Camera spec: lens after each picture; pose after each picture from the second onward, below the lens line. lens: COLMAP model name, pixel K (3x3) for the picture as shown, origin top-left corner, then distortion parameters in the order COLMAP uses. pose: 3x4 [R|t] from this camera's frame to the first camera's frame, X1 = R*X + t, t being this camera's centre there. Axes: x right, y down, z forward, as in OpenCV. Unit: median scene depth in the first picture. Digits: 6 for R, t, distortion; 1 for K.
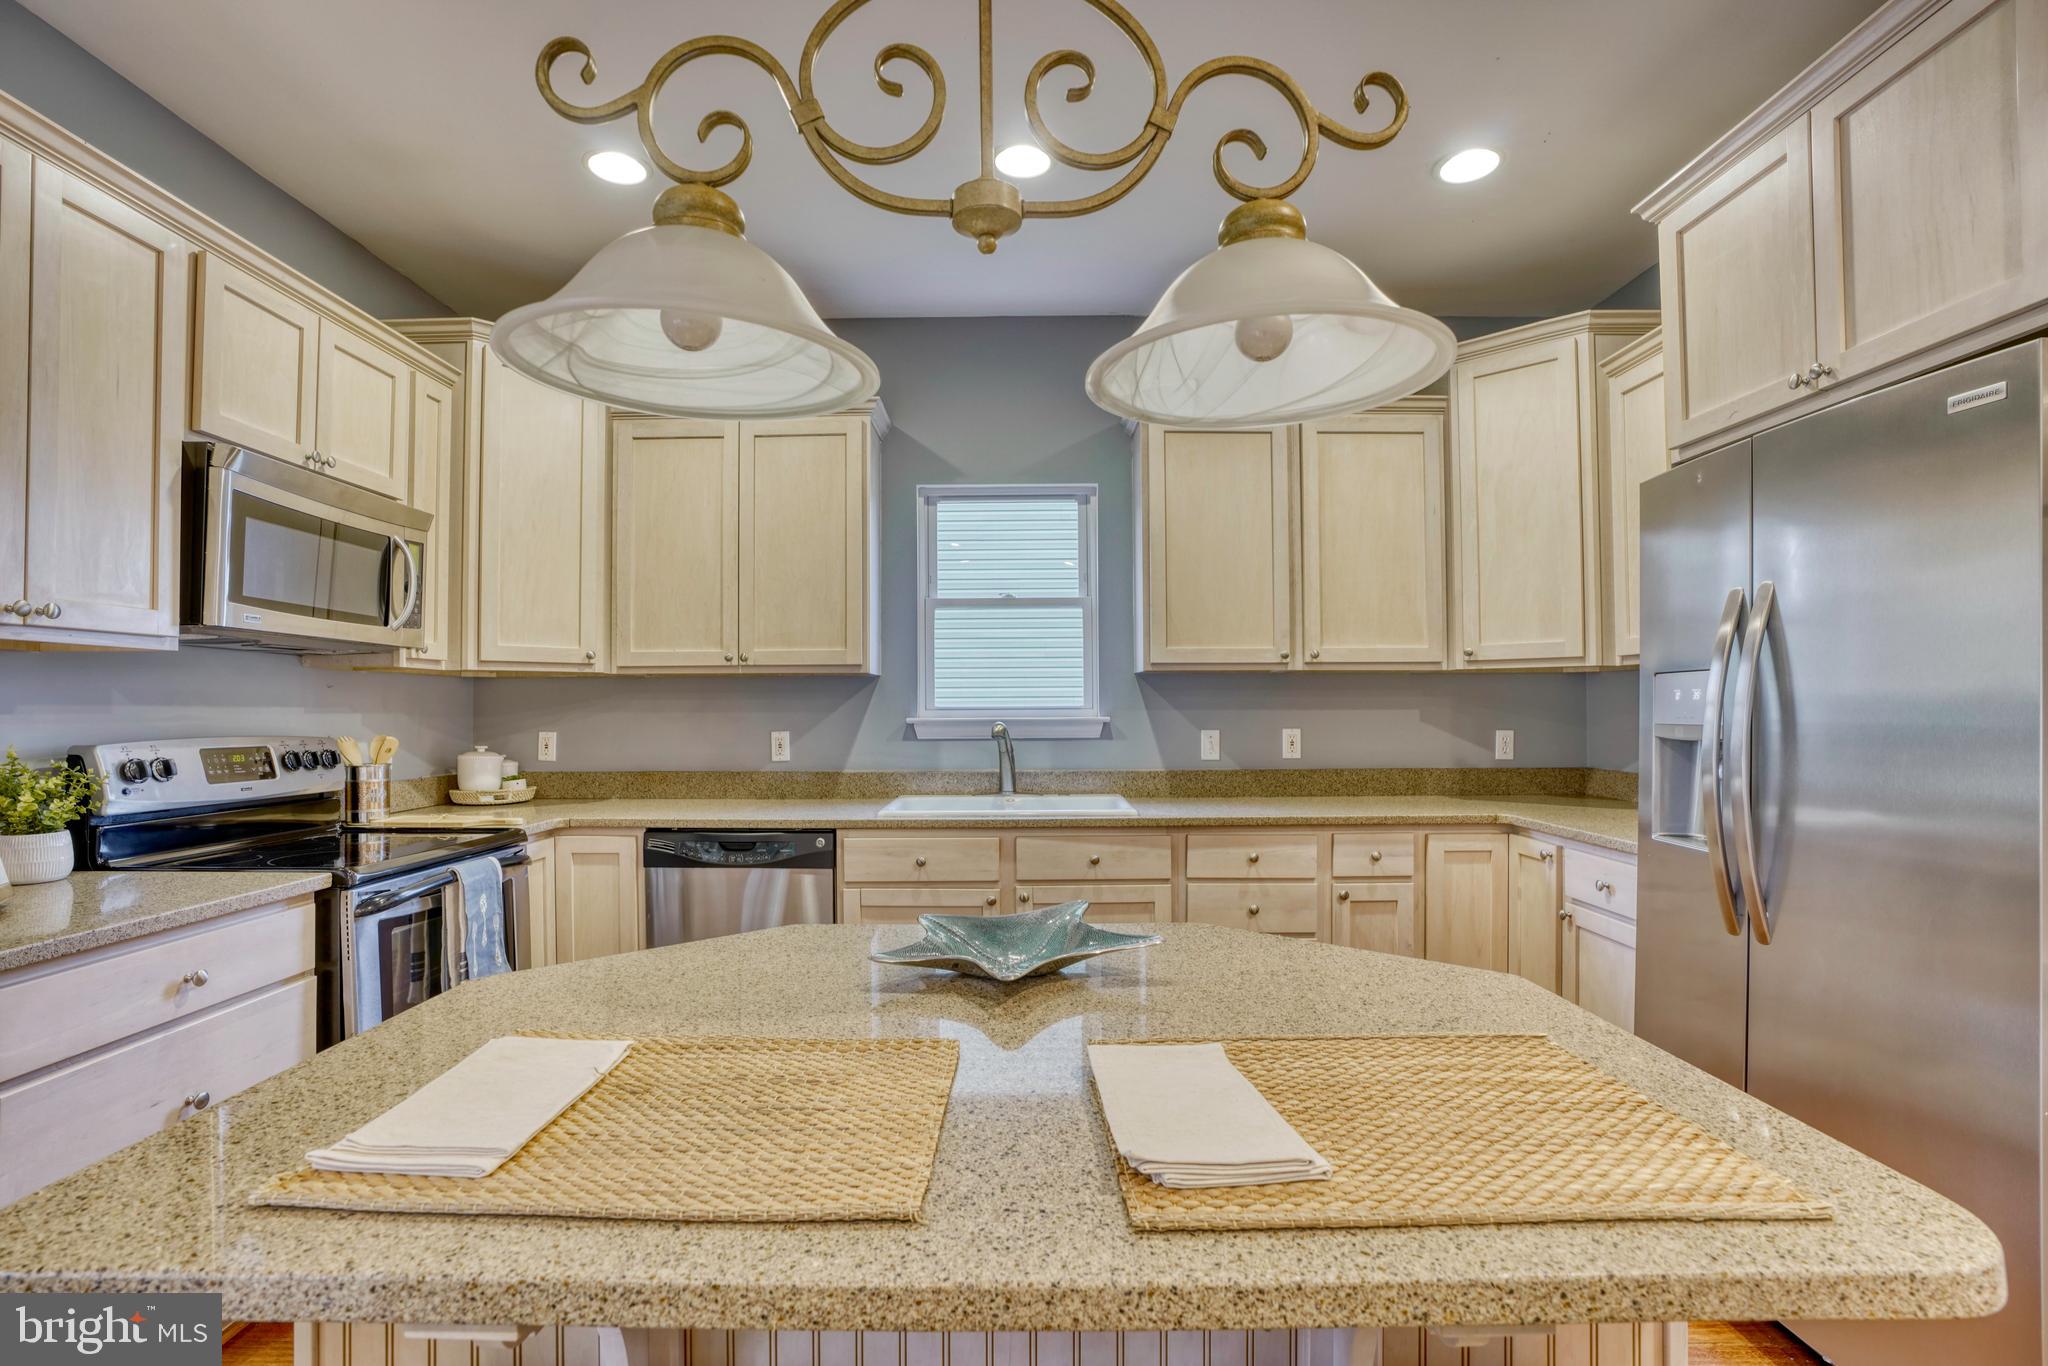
lens RADIAL K [[976.1, 0, 1006.8], [0, 976.1, 692.4], [0, 0, 1]] dist [-0.064134, 0.025818]
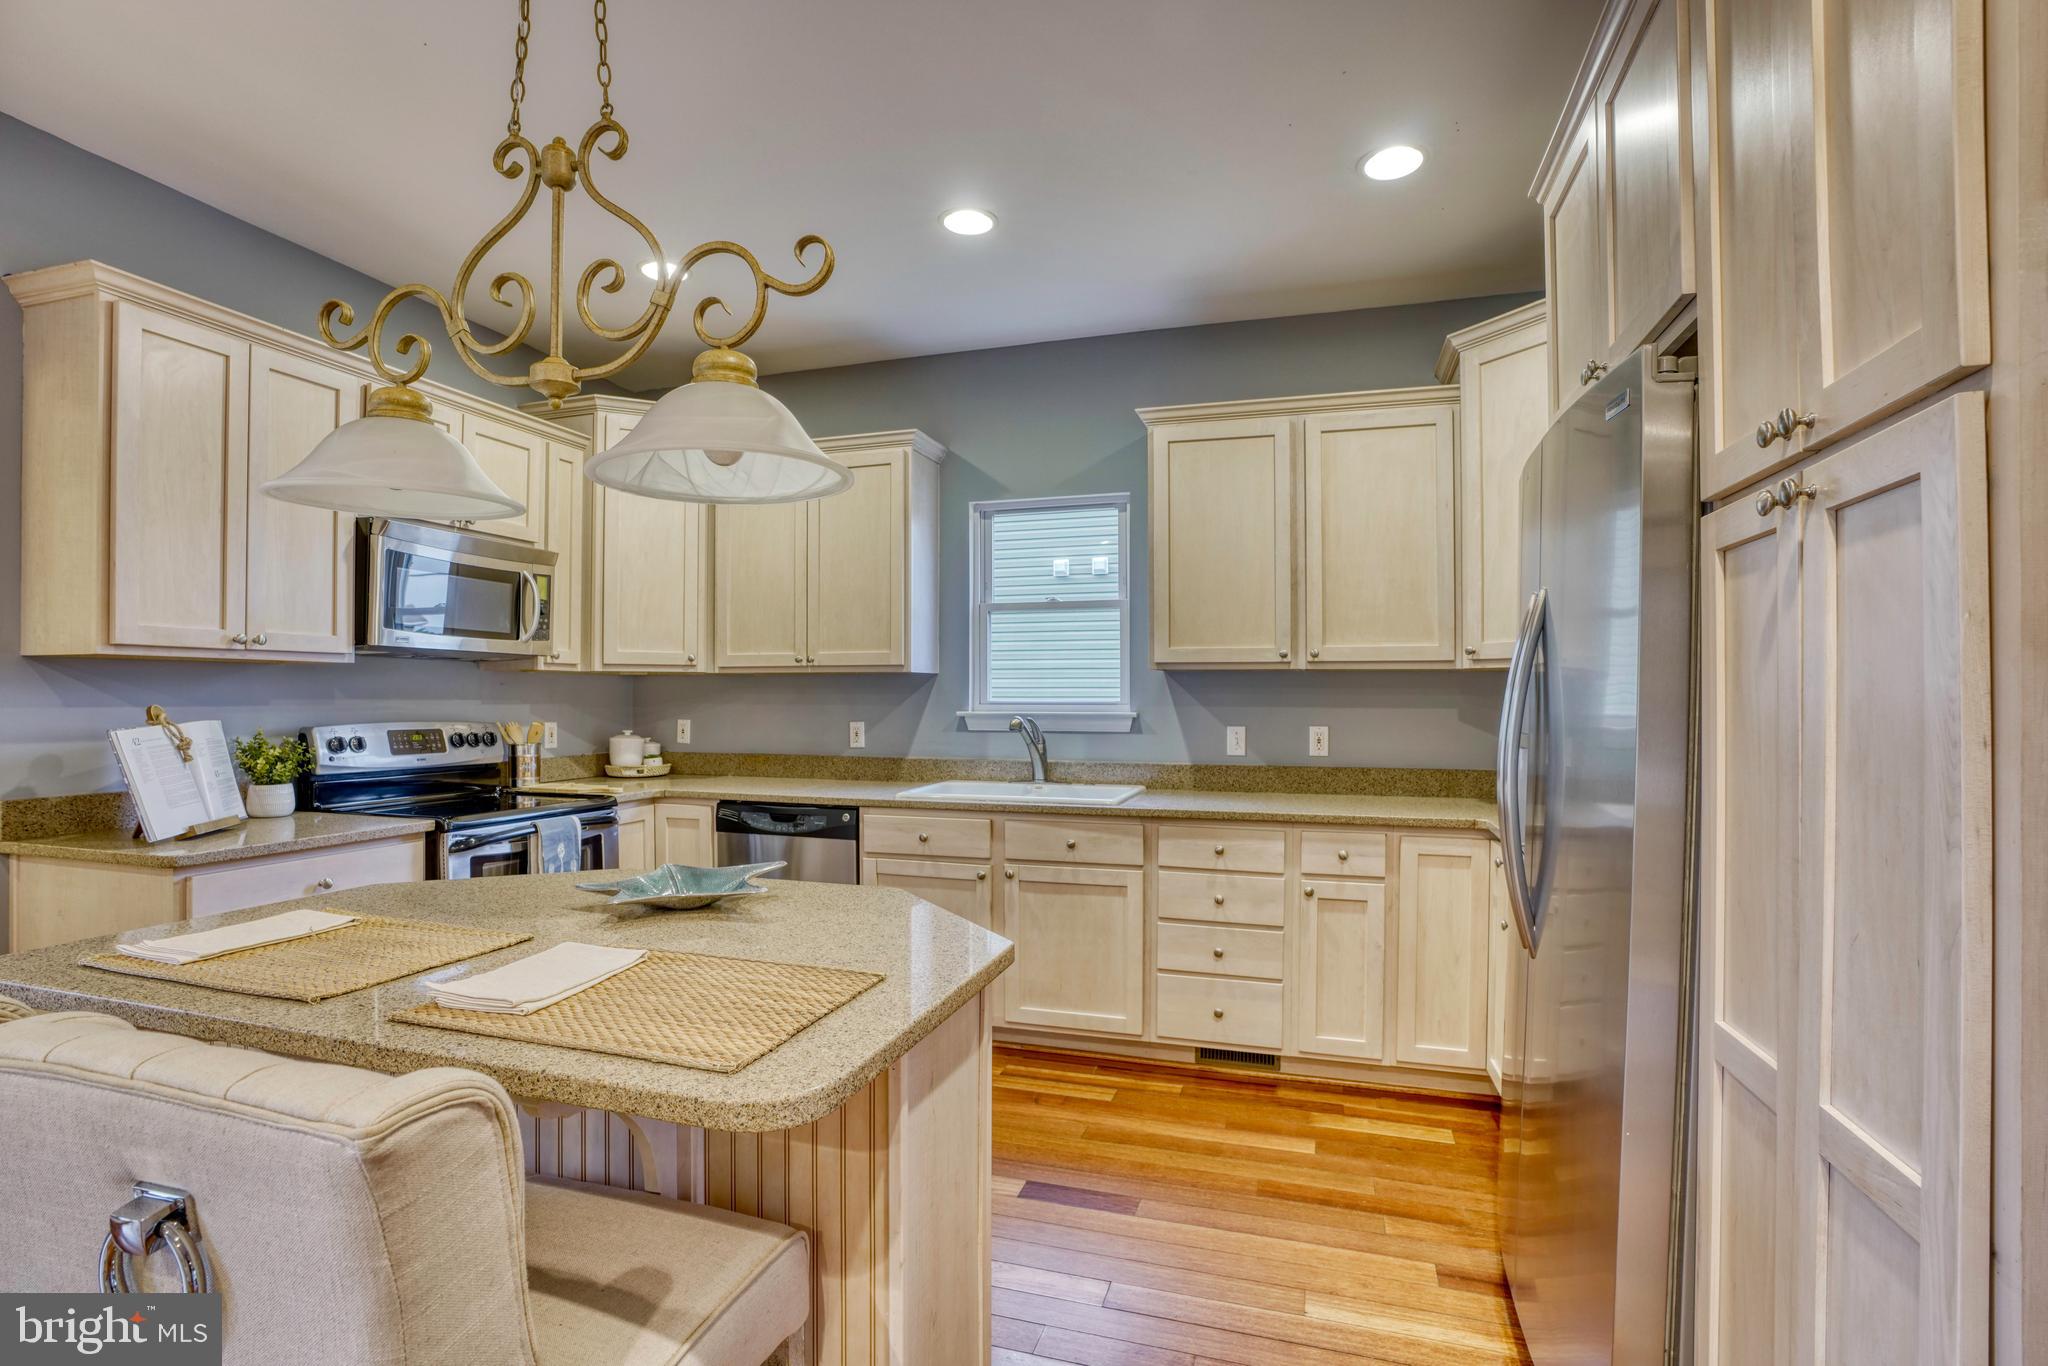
lens RADIAL K [[976.1, 0, 1004.6], [0, 976.1, 691.3], [0, 0, 1]] dist [-0.064134, 0.025818]
pose [[0.953799, 0.005092, -0.300402, 0.343895], [-0.001394, 0.999921, 0.012523, -0.013233], [0.300442, -0.011525, 0.953731, -0.063639]]
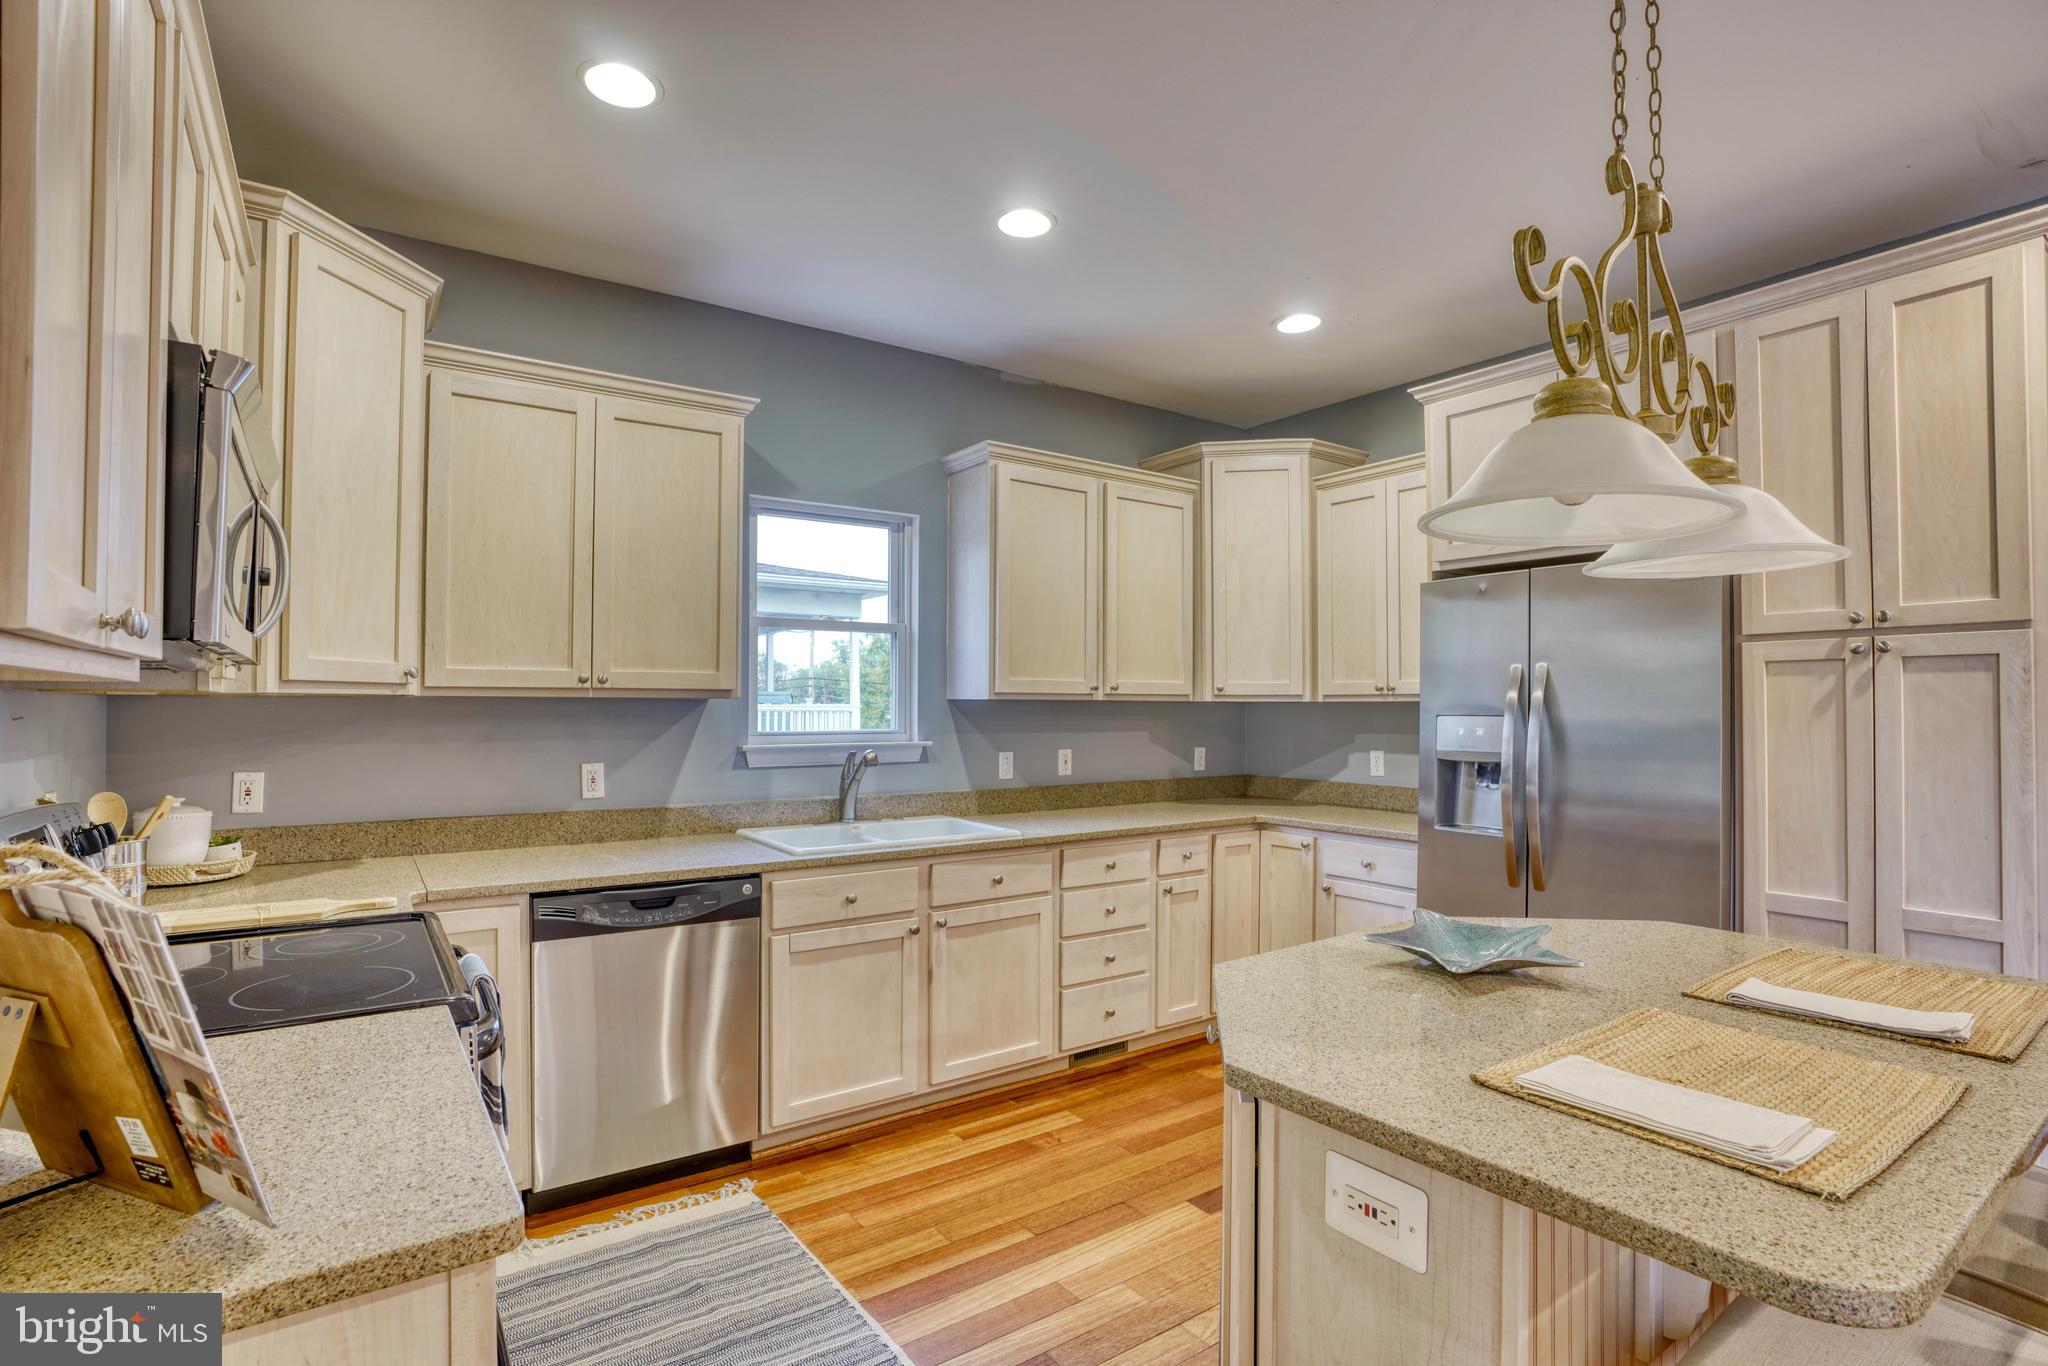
lens RADIAL K [[976.1, 0, 1003.2], [0, 976.1, 694.7], [0, 0, 1]] dist [-0.064134, 0.025818]
pose [[0.816822, 0.012807, 0.576747, -0.519737], [-0.014415, 0.999894, -0.001787, -0.028710], [-0.576709, -0.006854, 0.816921, 0.125741]]
